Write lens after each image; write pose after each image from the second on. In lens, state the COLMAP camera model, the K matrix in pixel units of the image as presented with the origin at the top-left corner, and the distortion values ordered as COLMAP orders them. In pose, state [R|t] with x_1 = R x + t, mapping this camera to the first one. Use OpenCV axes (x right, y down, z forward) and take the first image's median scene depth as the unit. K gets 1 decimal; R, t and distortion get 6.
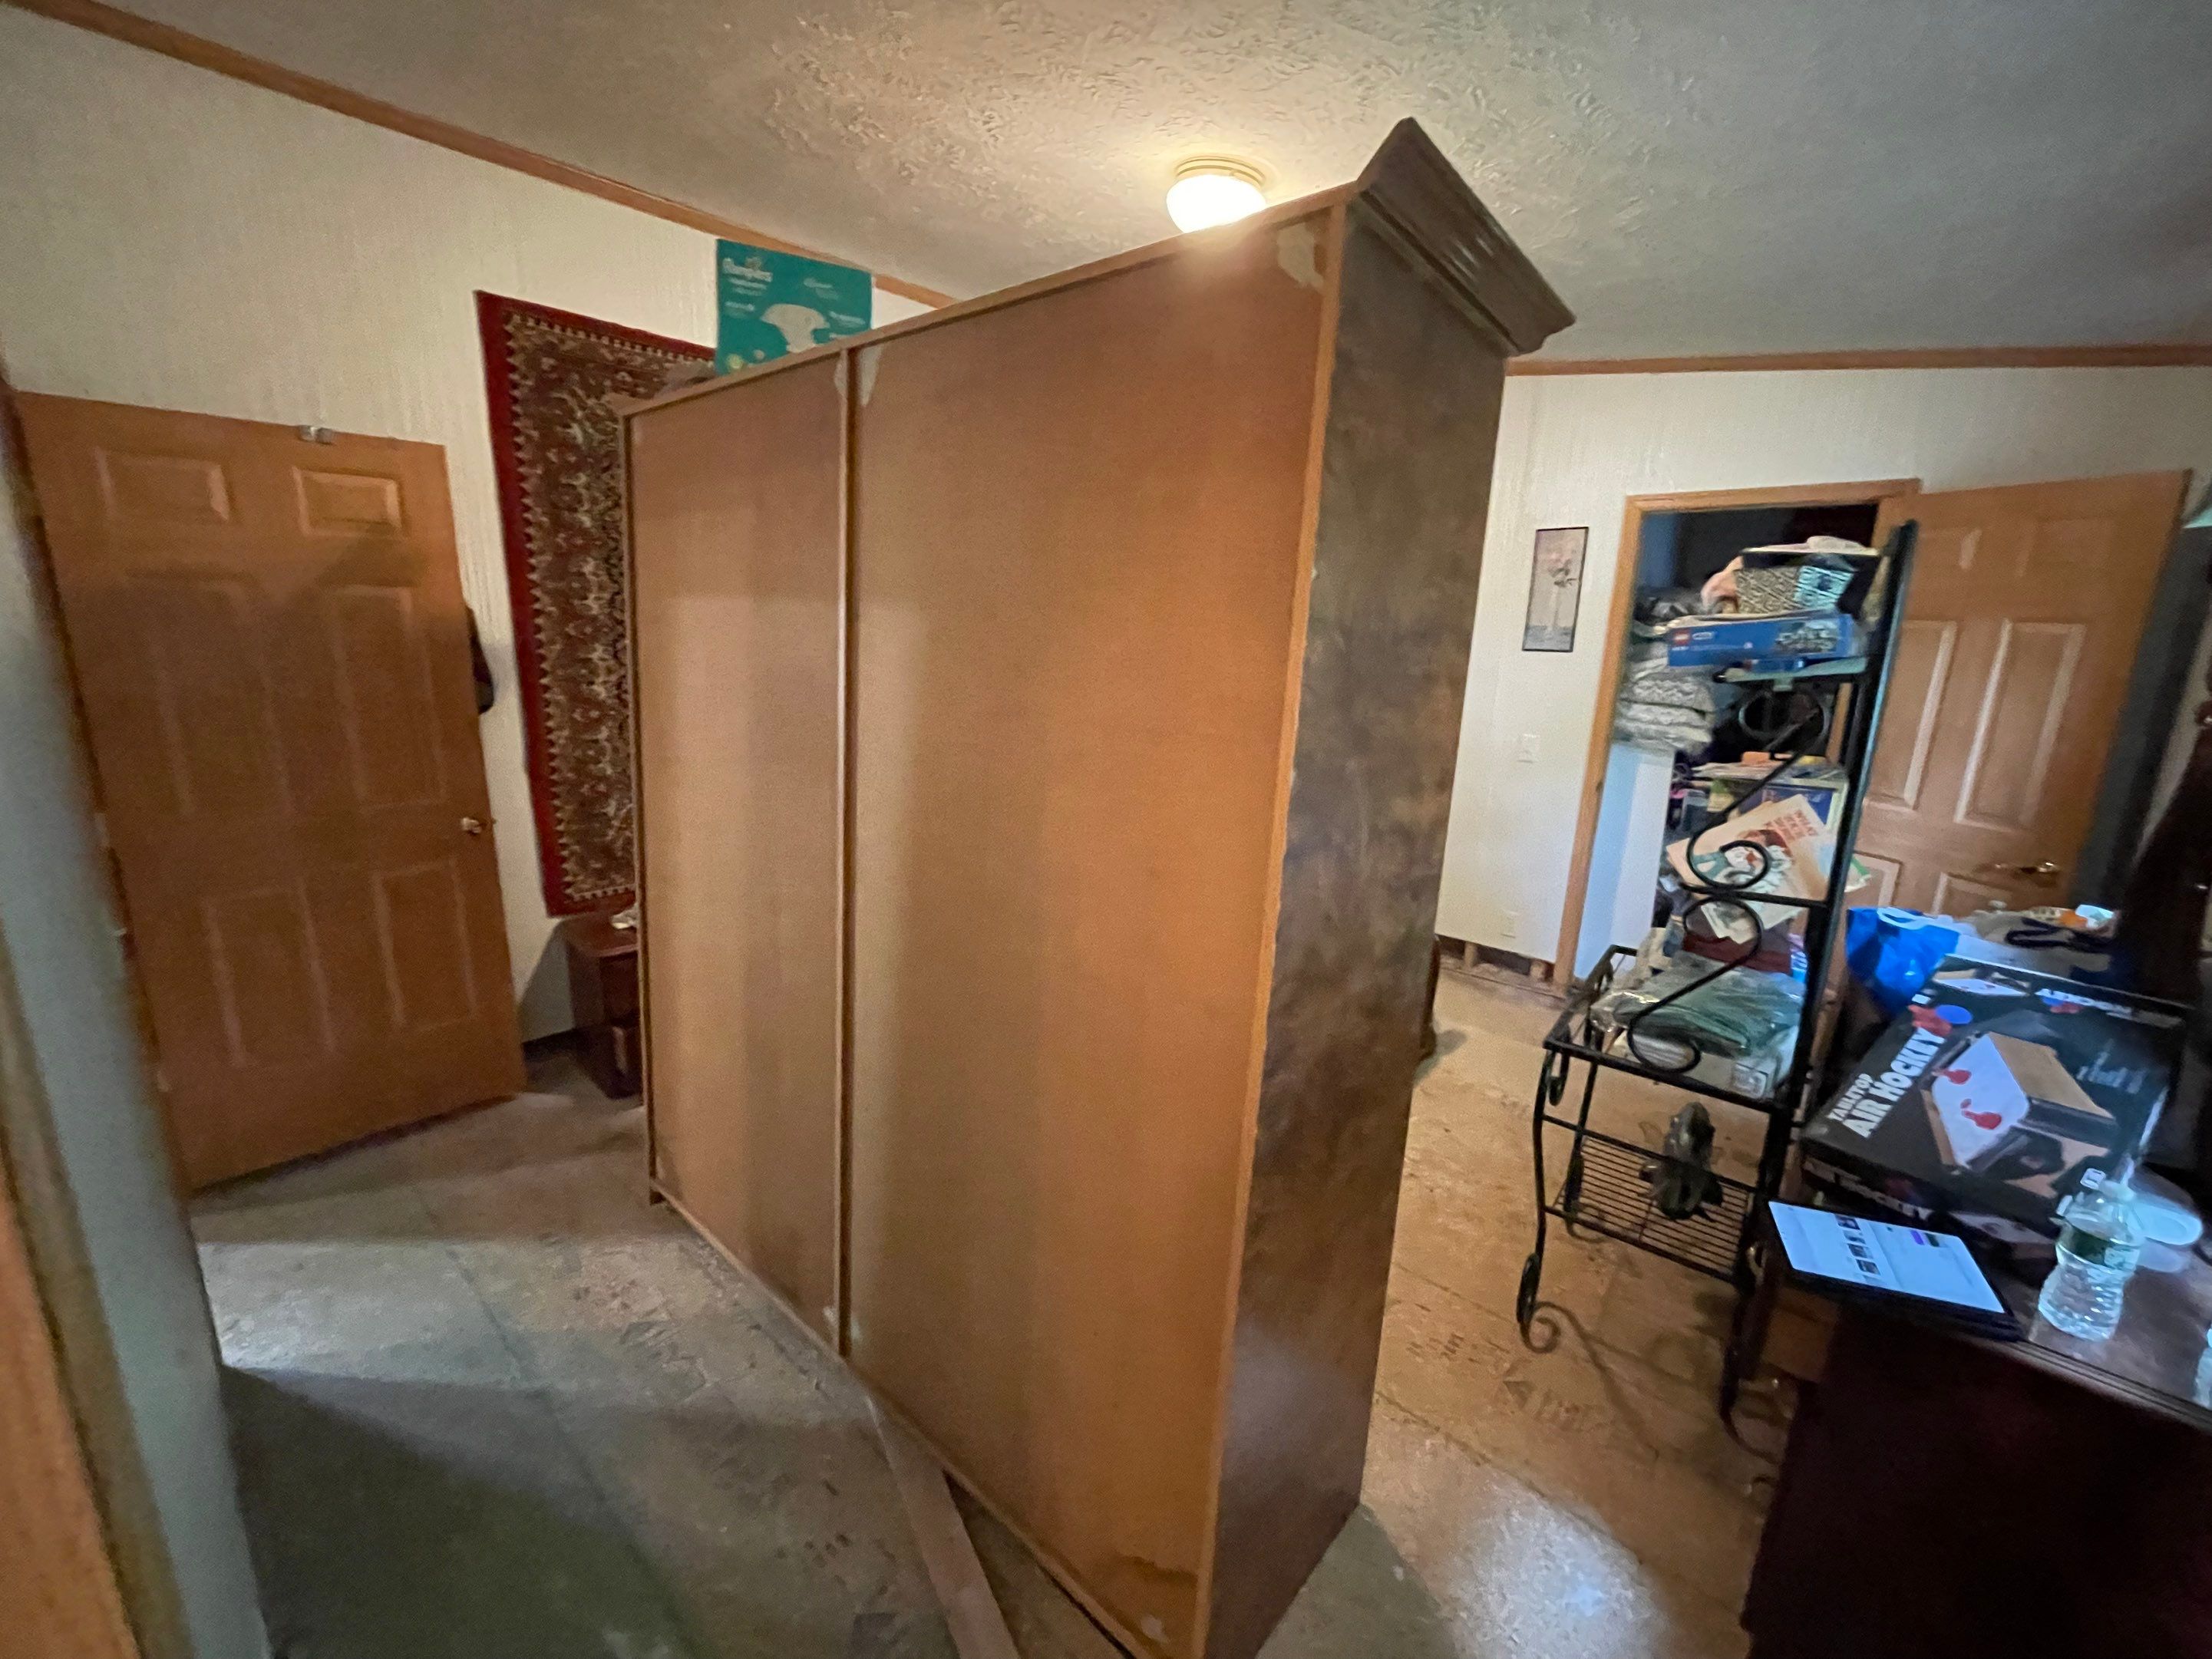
lens RADIAL K [[908.0, 0, 1109.5], [0, 908.0, 824.4], [0, 0, 1]] dist [-0.001181, -0.000506]
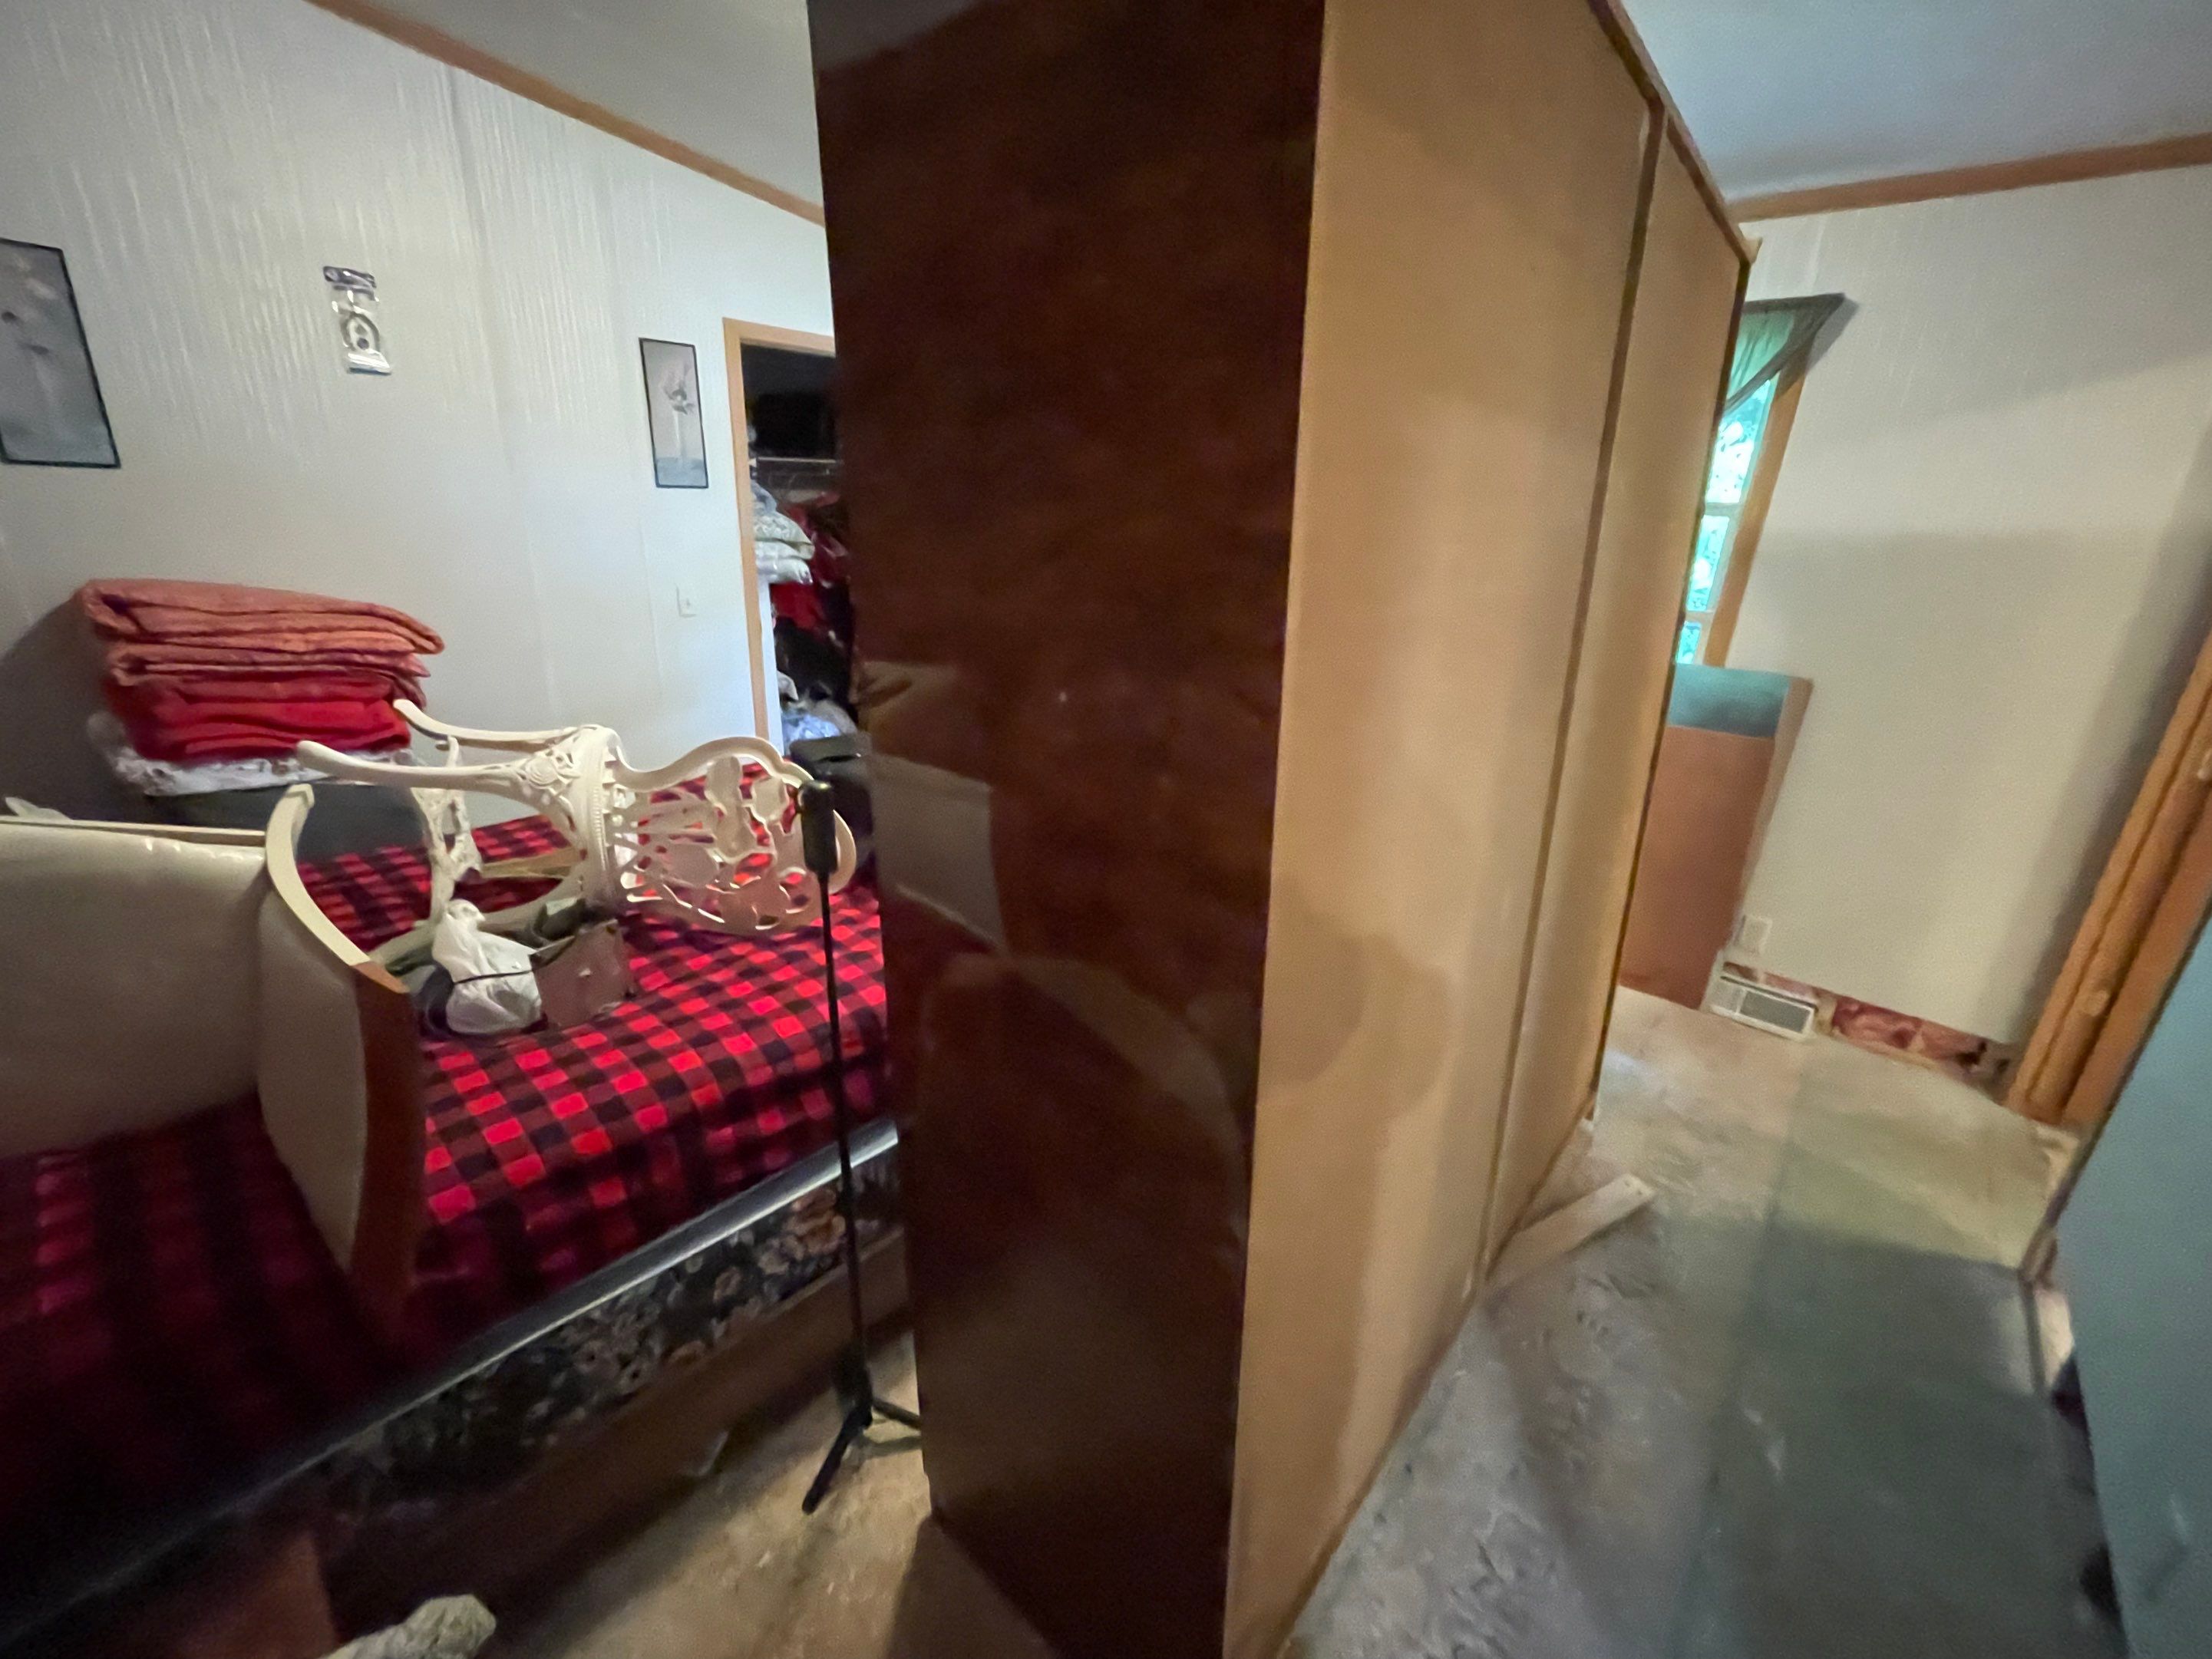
lens RADIAL K [[908.0, 0, 1106.9], [0, 908.0, 821.9], [0, 0, 1]] dist [-0.001181, -0.000506]
pose [[-0.015766, -0.356293, 0.934241, -0.968979], [0.186933, 0.916833, 0.352808, -0.254636], [-0.982246, 0.180203, 0.052148, 1.212713]]
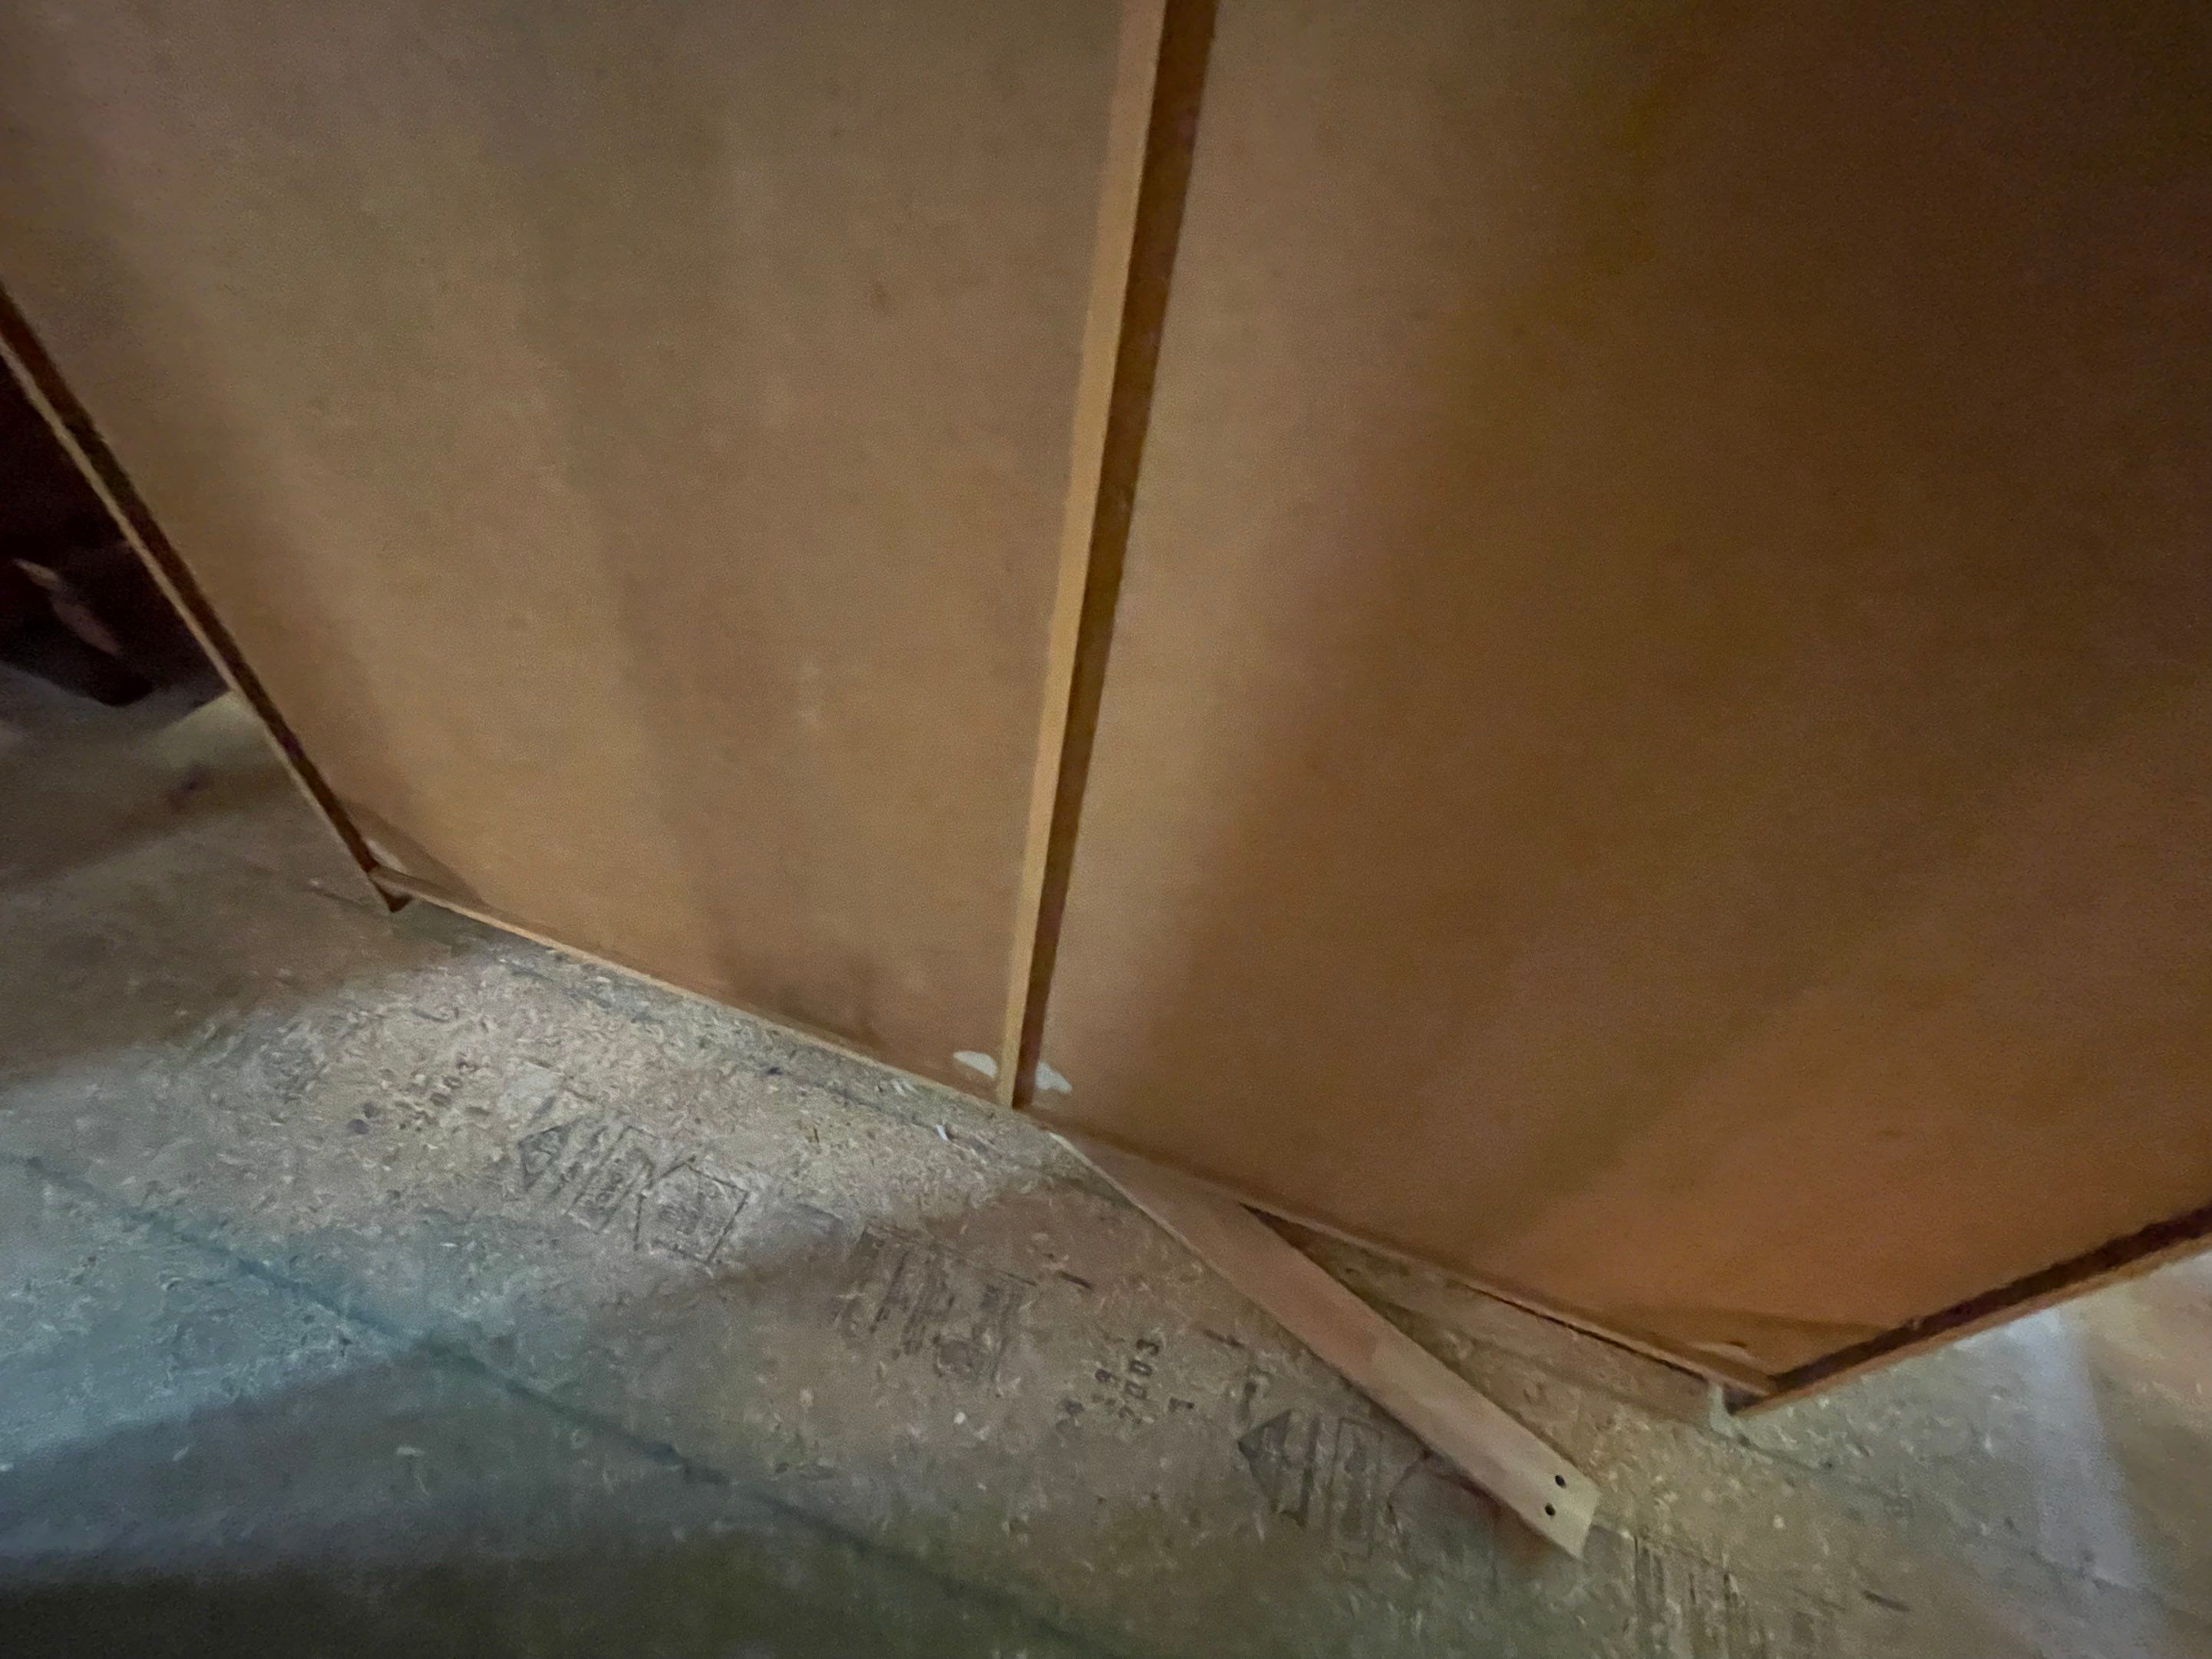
lens RADIAL K [[908.0, 0, 1103.7], [0, 908.0, 825.5], [0, 0, 1]] dist [-0.001181, -0.000506]
pose [[0.915874, -0.238993, 0.322579, -0.378763], [-0.008424, 0.791886, 0.610611, 0.089181], [-0.401378, -0.561960, 0.723254, 0.647215]]
